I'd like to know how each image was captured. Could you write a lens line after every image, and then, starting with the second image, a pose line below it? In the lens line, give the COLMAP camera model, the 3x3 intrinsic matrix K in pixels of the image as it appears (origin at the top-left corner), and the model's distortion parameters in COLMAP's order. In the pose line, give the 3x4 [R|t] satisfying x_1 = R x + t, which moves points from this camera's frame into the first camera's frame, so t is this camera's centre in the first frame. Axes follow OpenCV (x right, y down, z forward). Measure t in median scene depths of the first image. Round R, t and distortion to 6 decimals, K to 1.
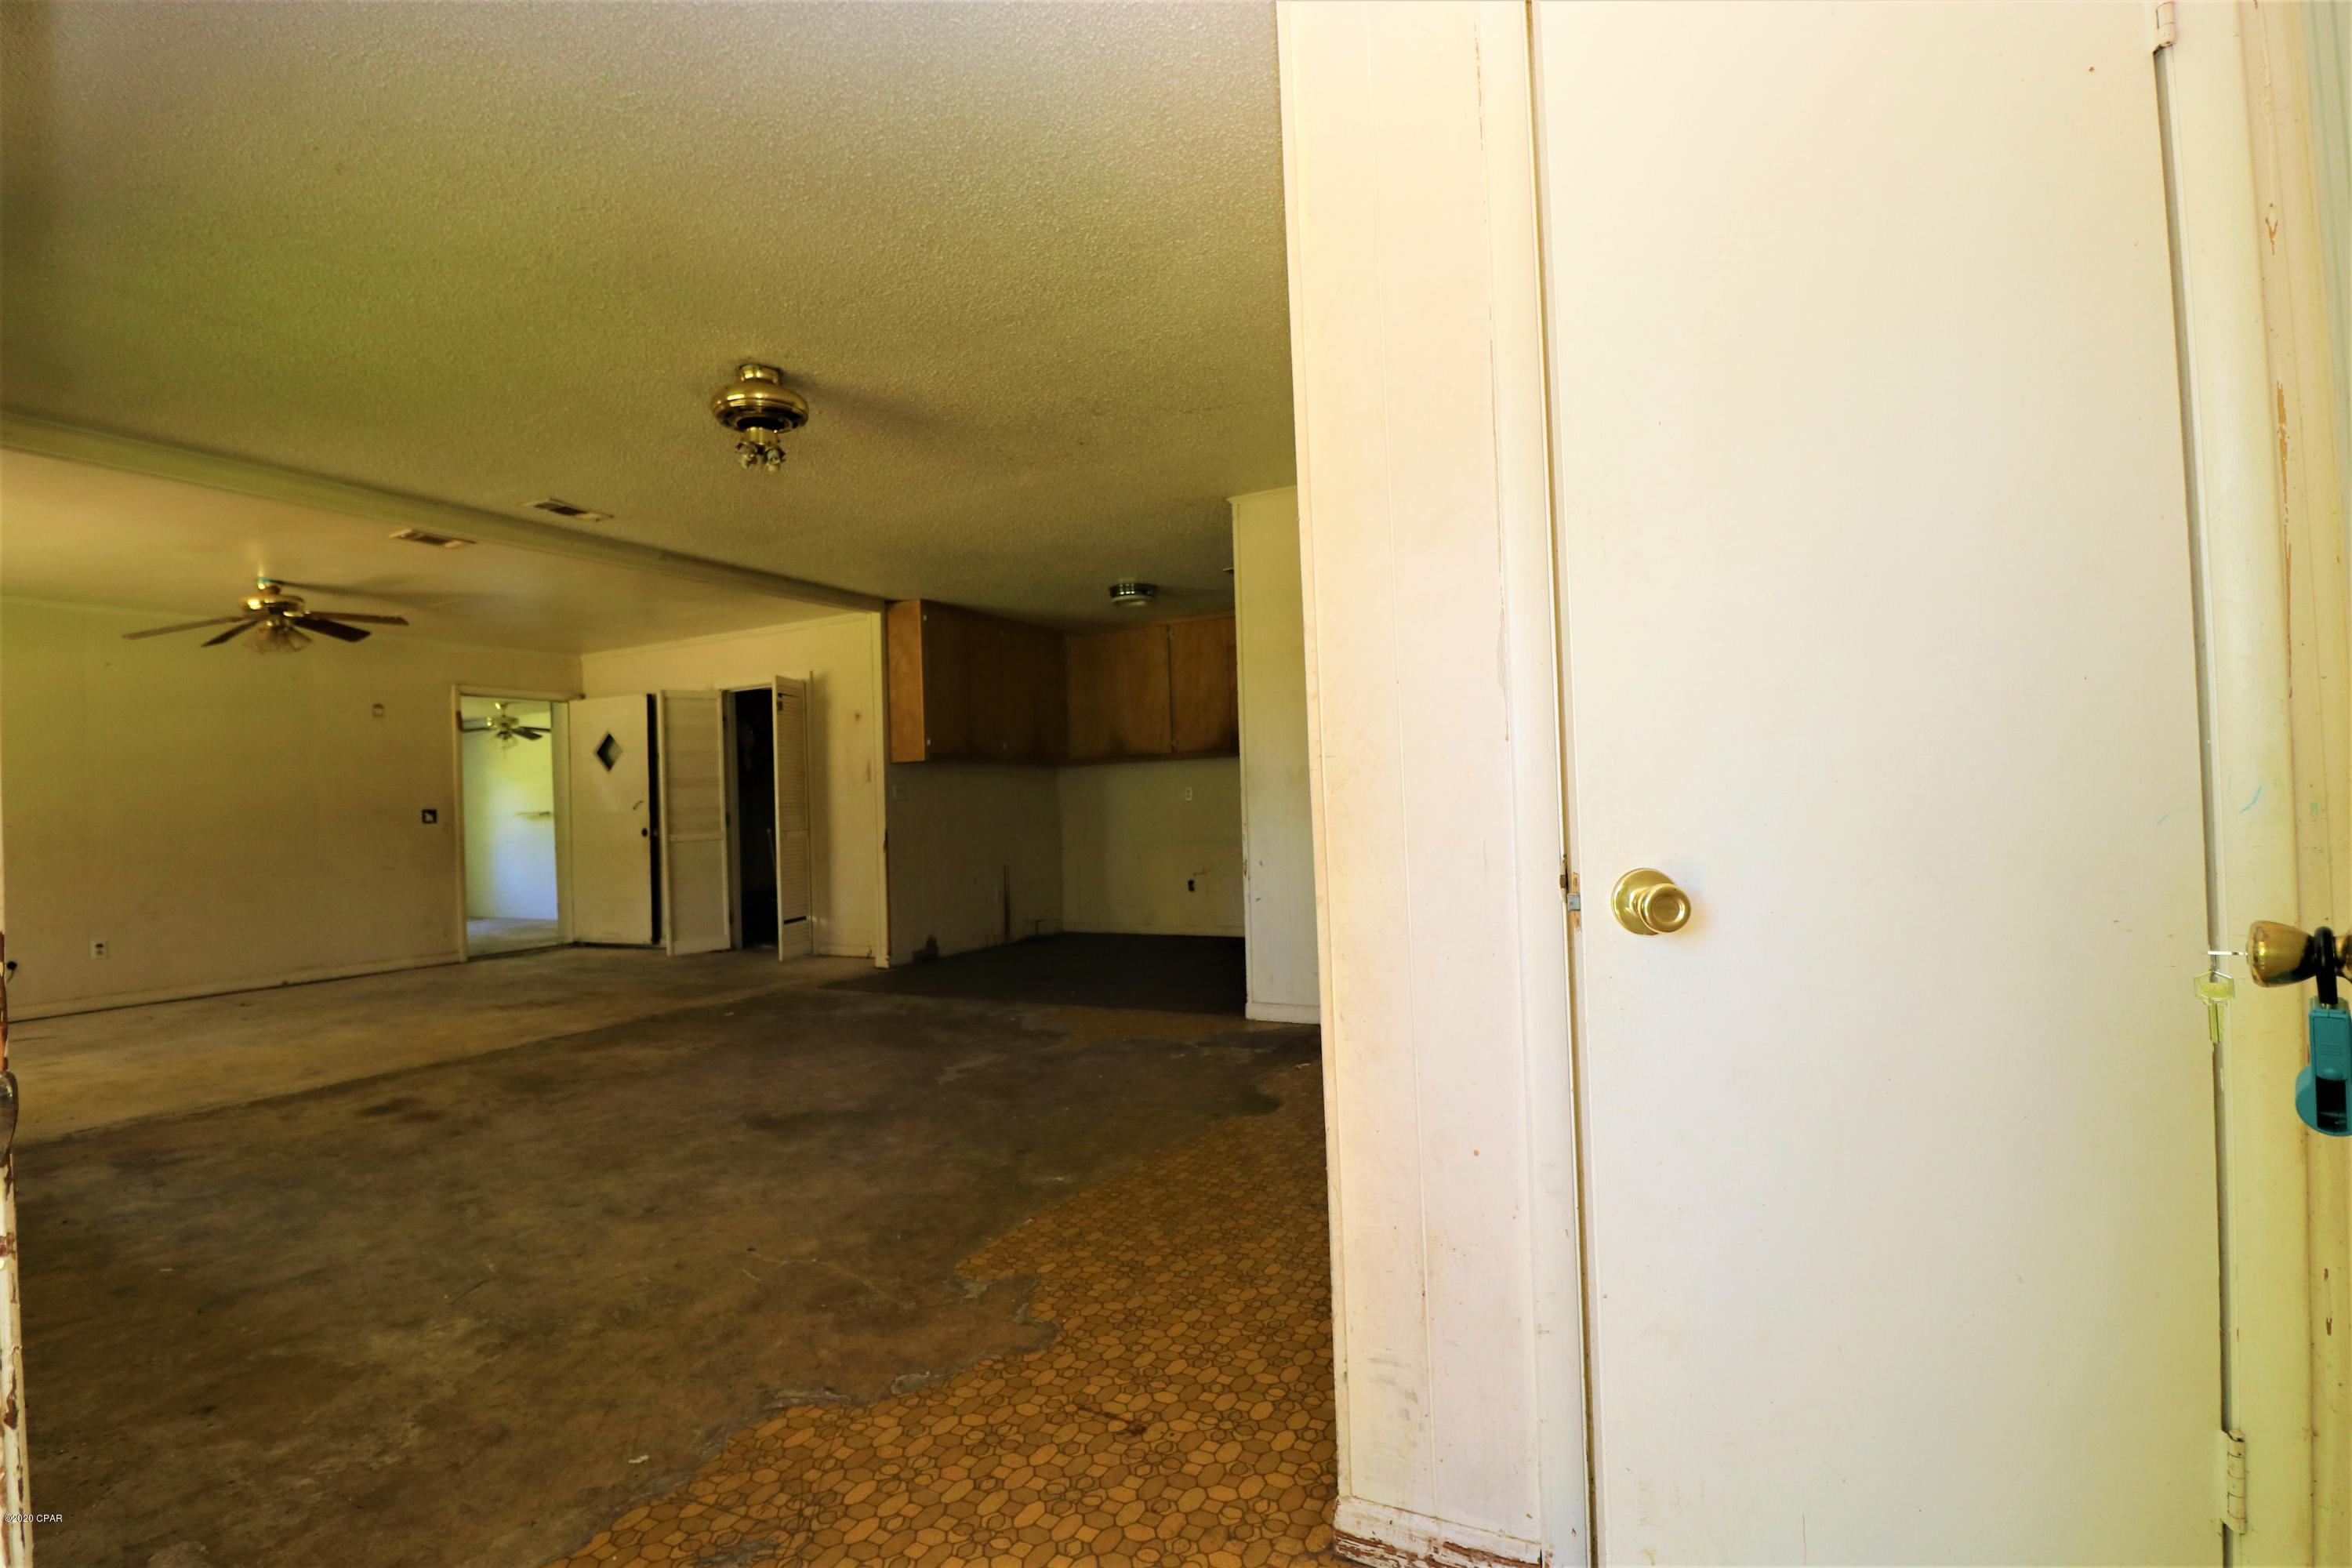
lens RADIAL K [[1092.0, 0, 1165.3], [0, 1092.0, 788.0], [0, 0, 1]] dist [-0.005000, -0.010478]
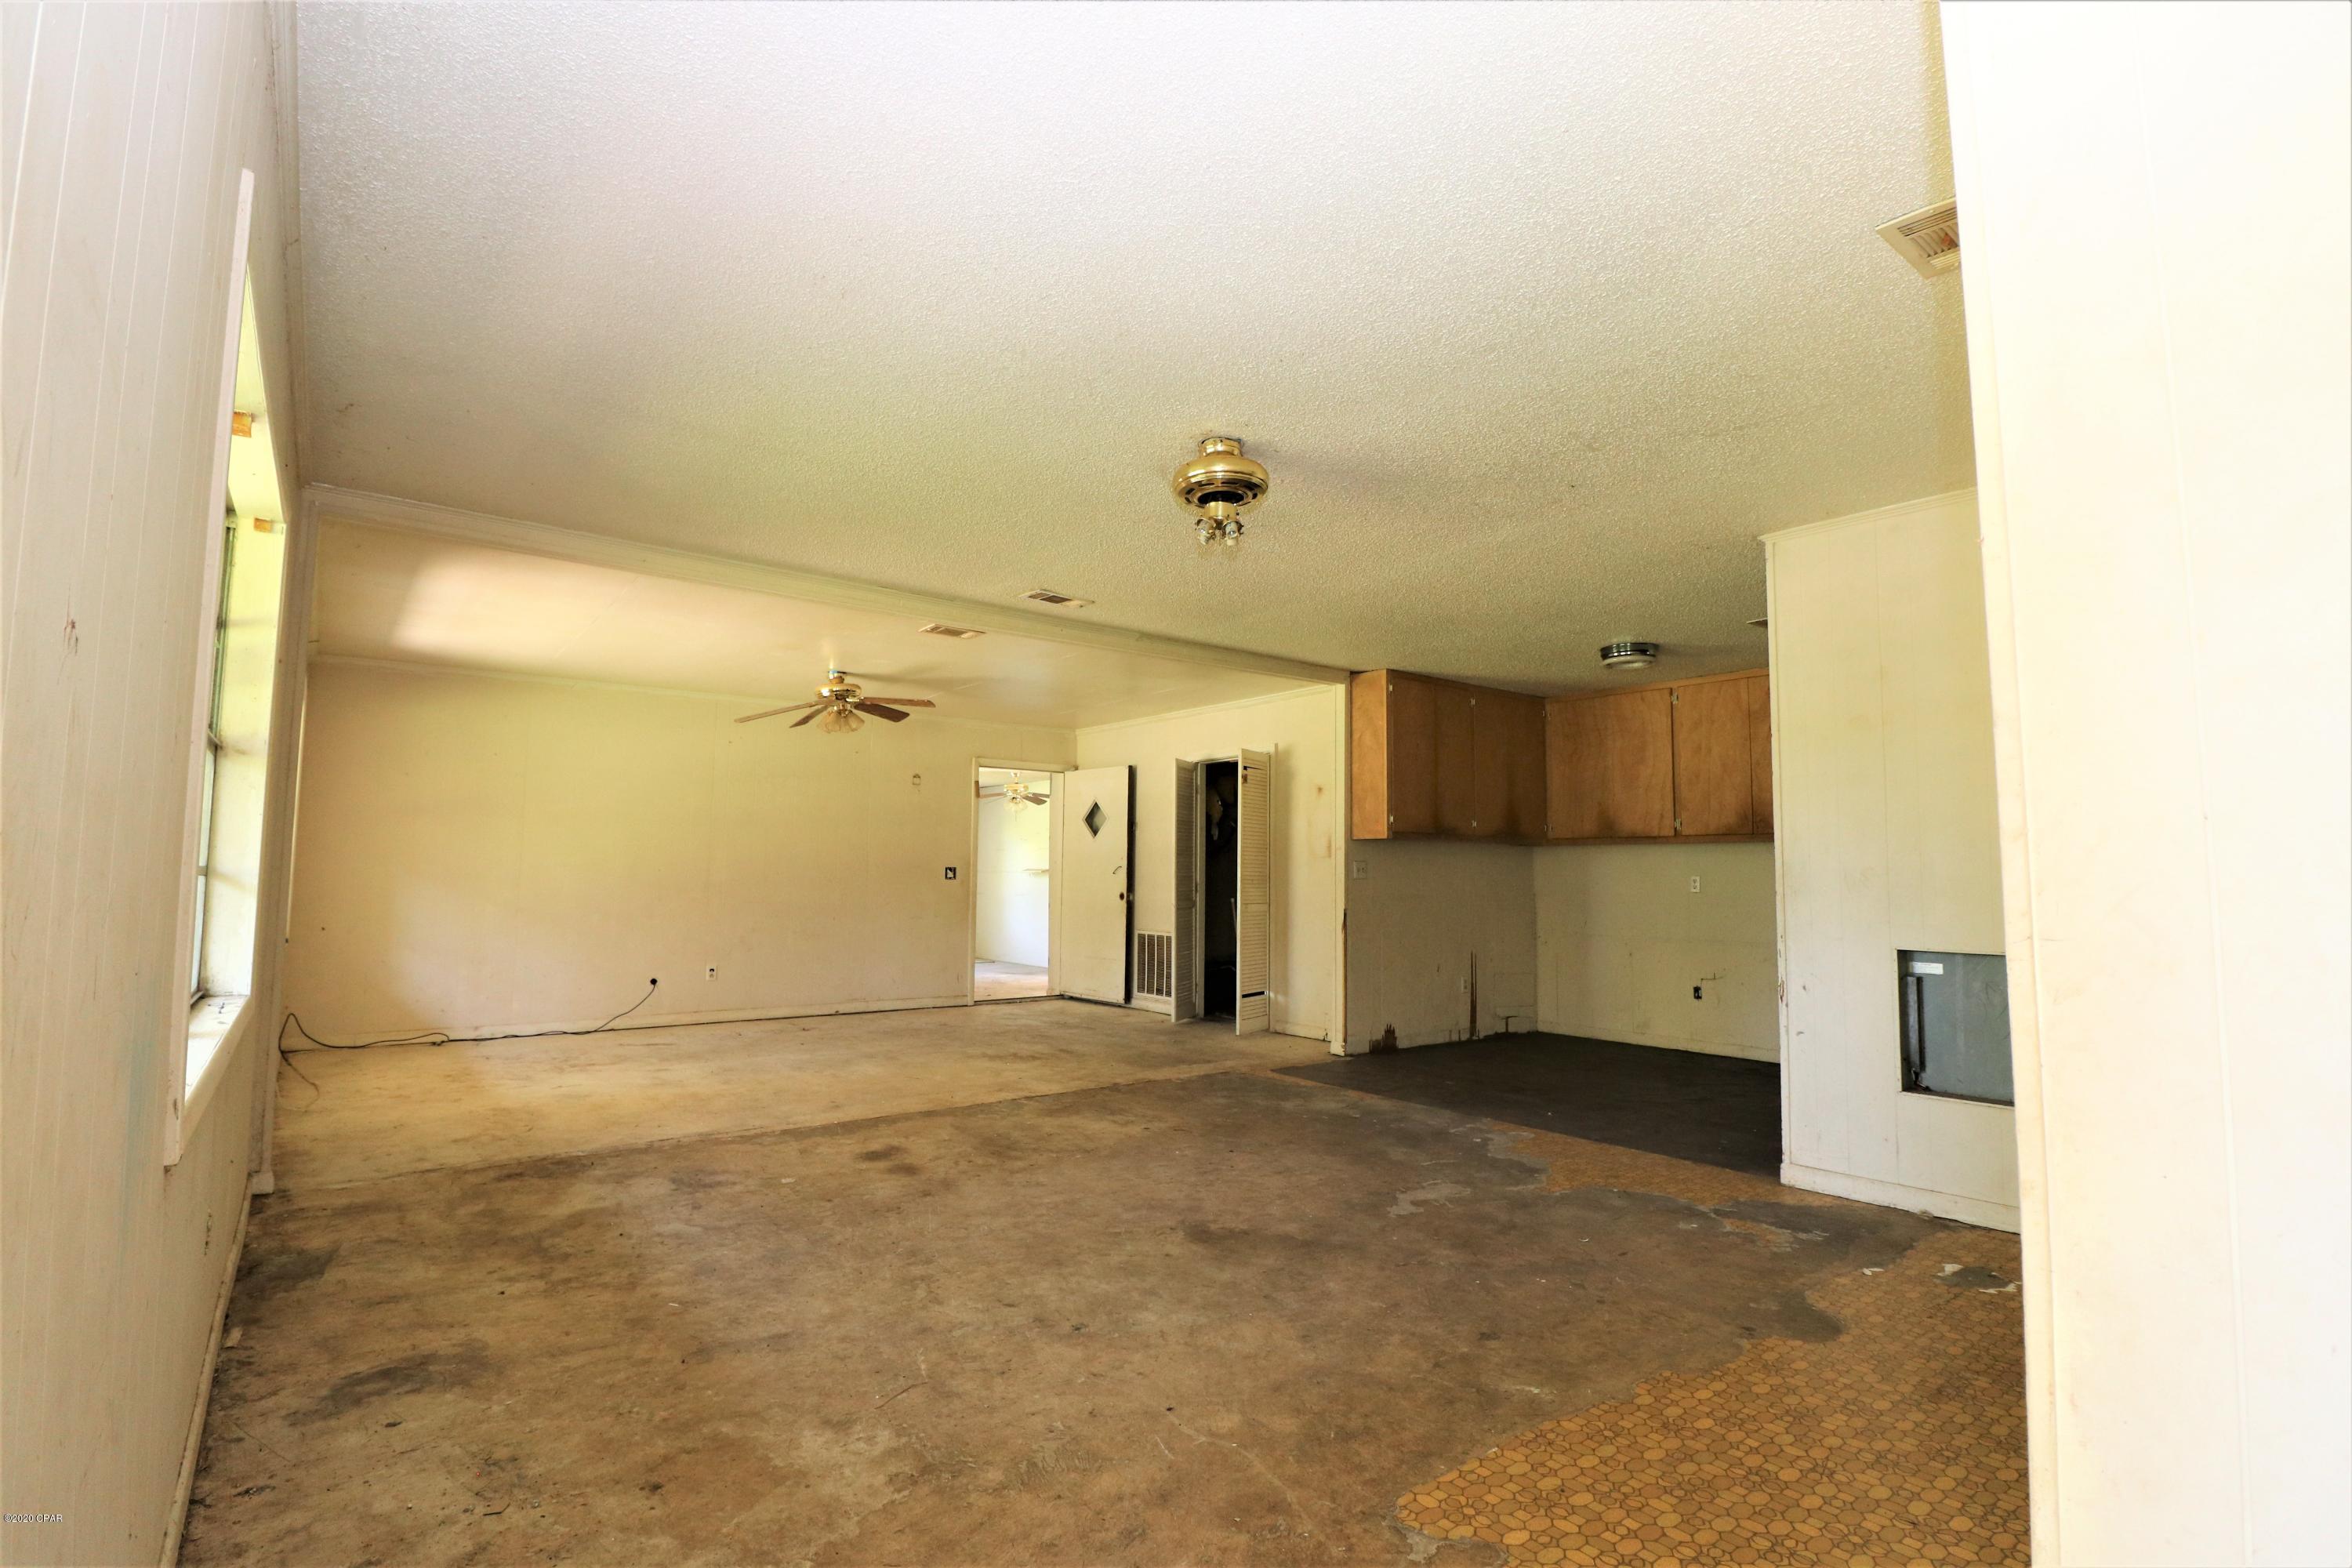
lens RADIAL K [[1092.0, 0, 1161.3], [0, 1092.0, 789.5], [0, 0, 1]] dist [-0.005000, -0.010478]
pose [[0.910796, 0.010625, -0.412720, -0.015355], [-0.034513, 0.998129, -0.050469, -0.022163], [0.411412, 0.060211, 0.909459, 0.097938]]
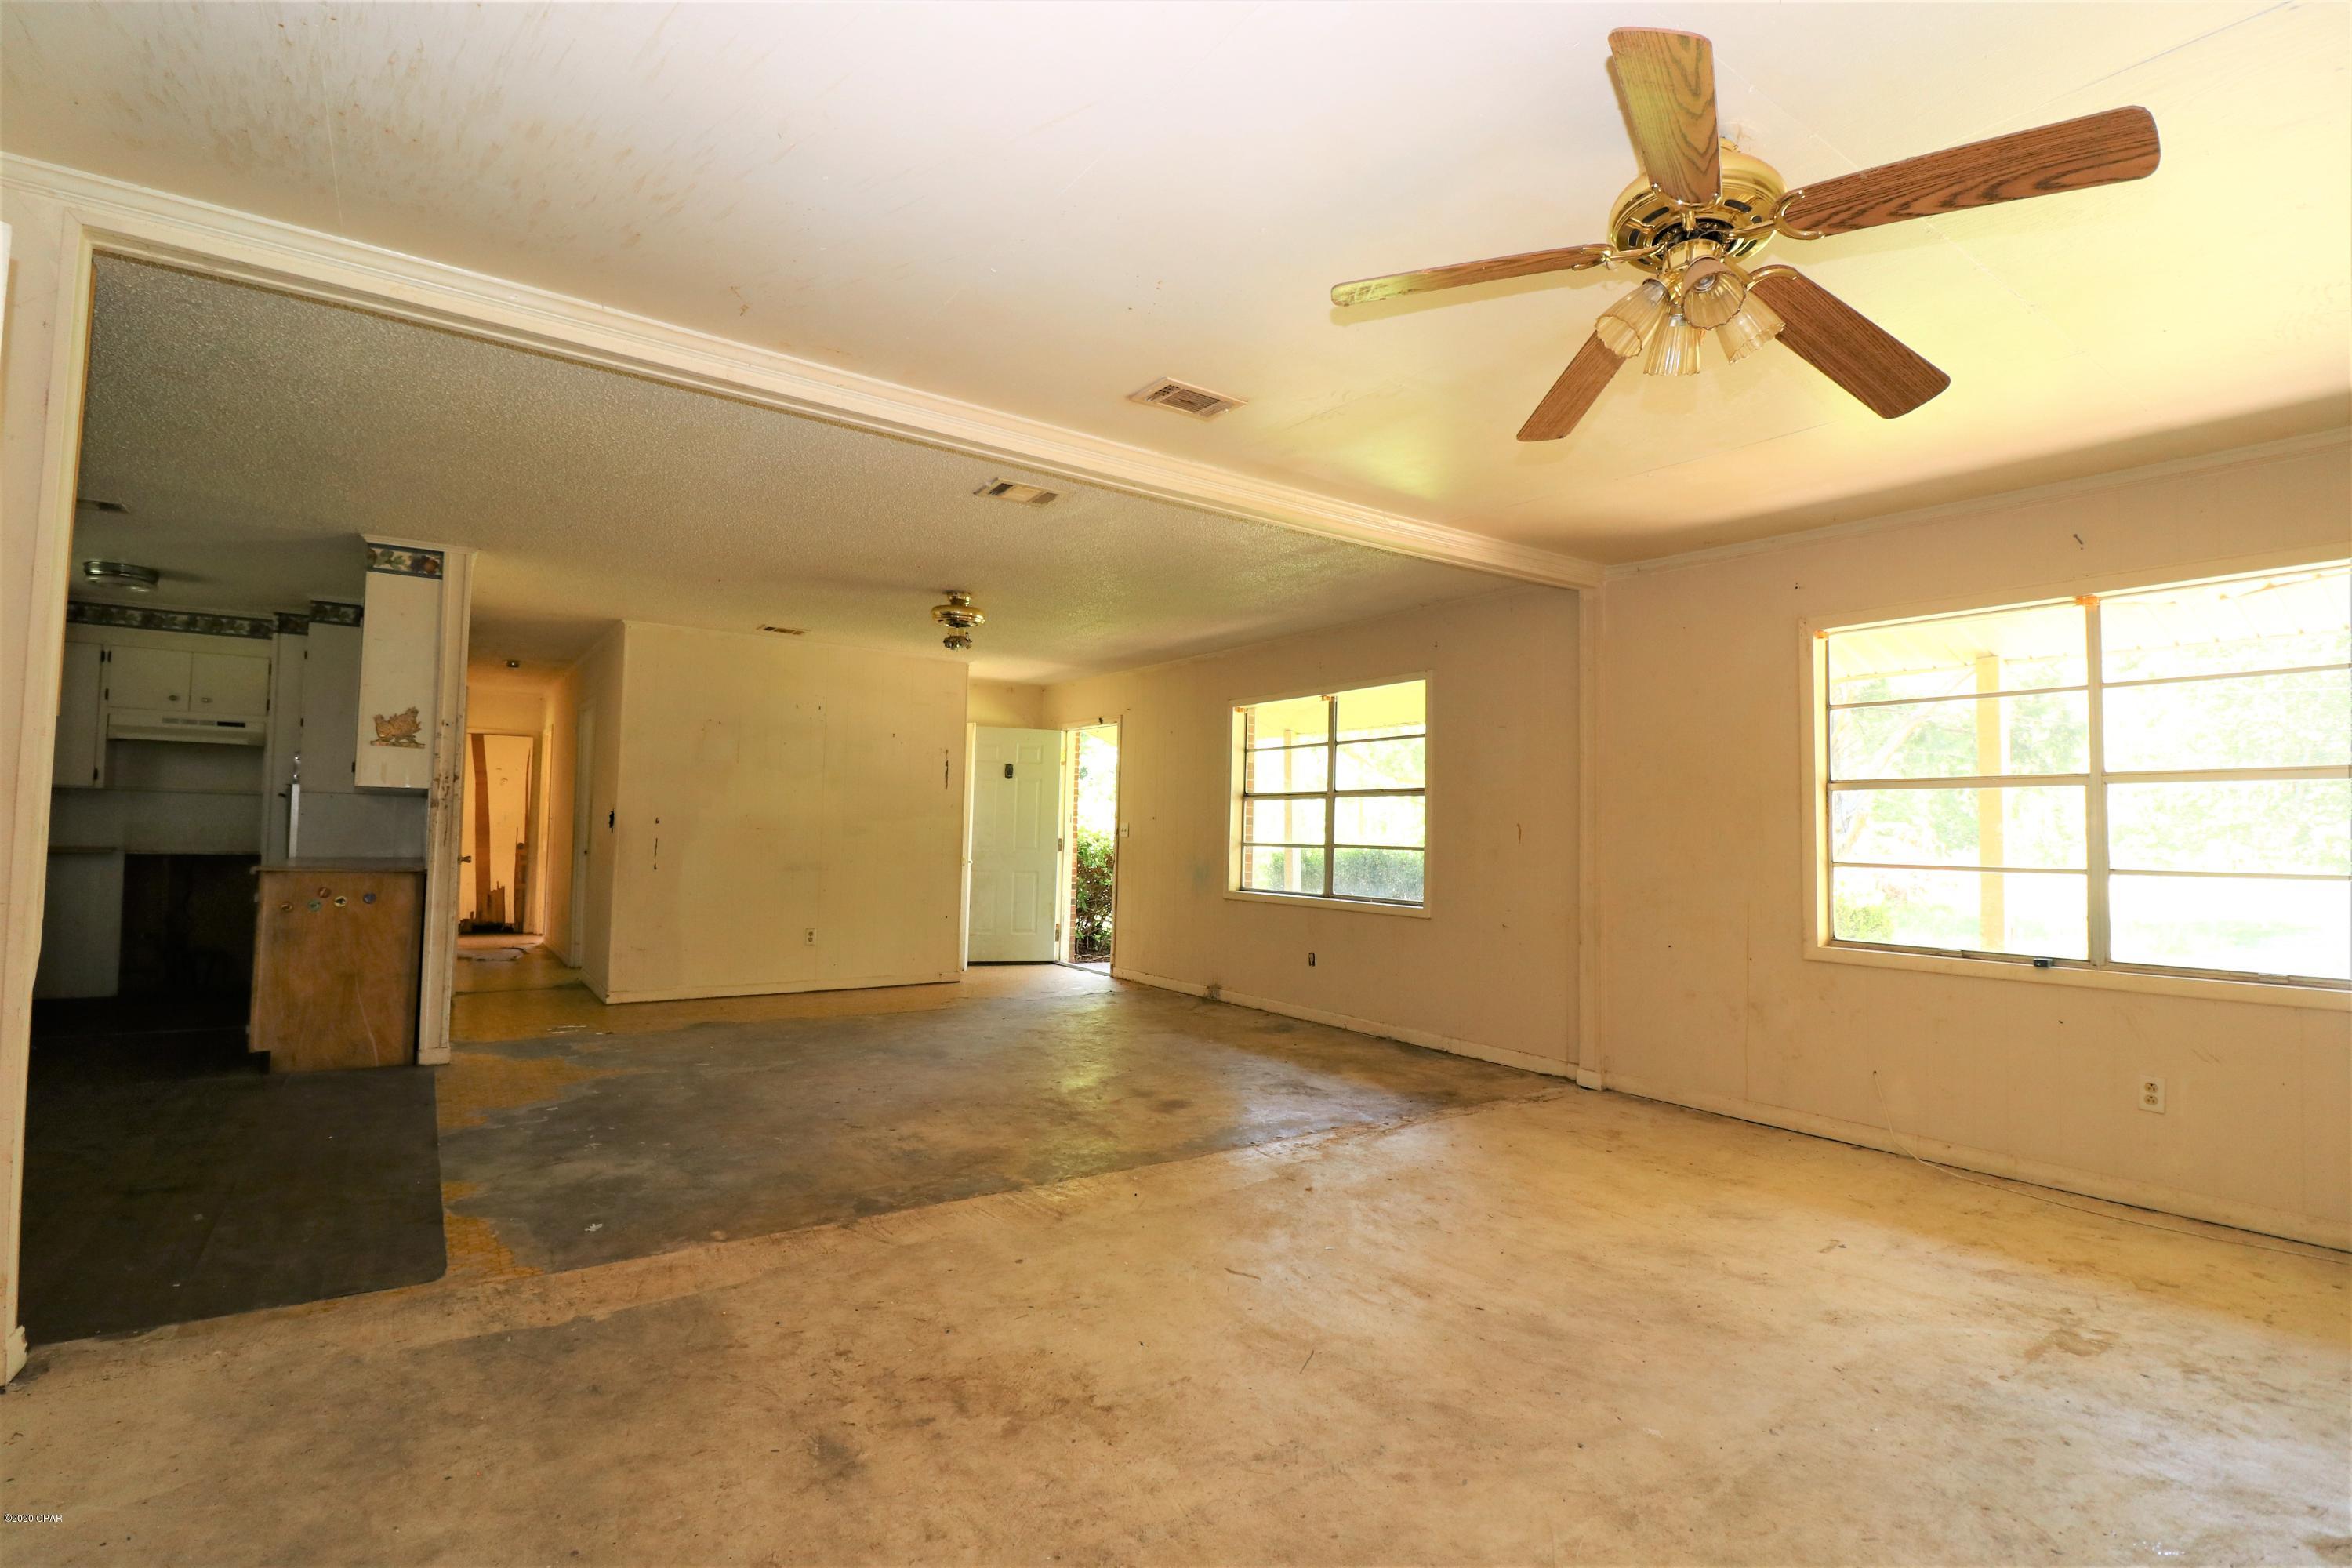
lens RADIAL K [[1092.0, 0, 1167.7], [0, 1092.0, 783.4], [0, 0, 1]] dist [-0.005000, -0.010478]
pose [[-0.888759, 0.034991, 0.457038, -1.185057], [-0.001226, 0.996897, -0.078707, 0.040023], [-0.458374, -0.070512, -0.885958, 1.941783]]
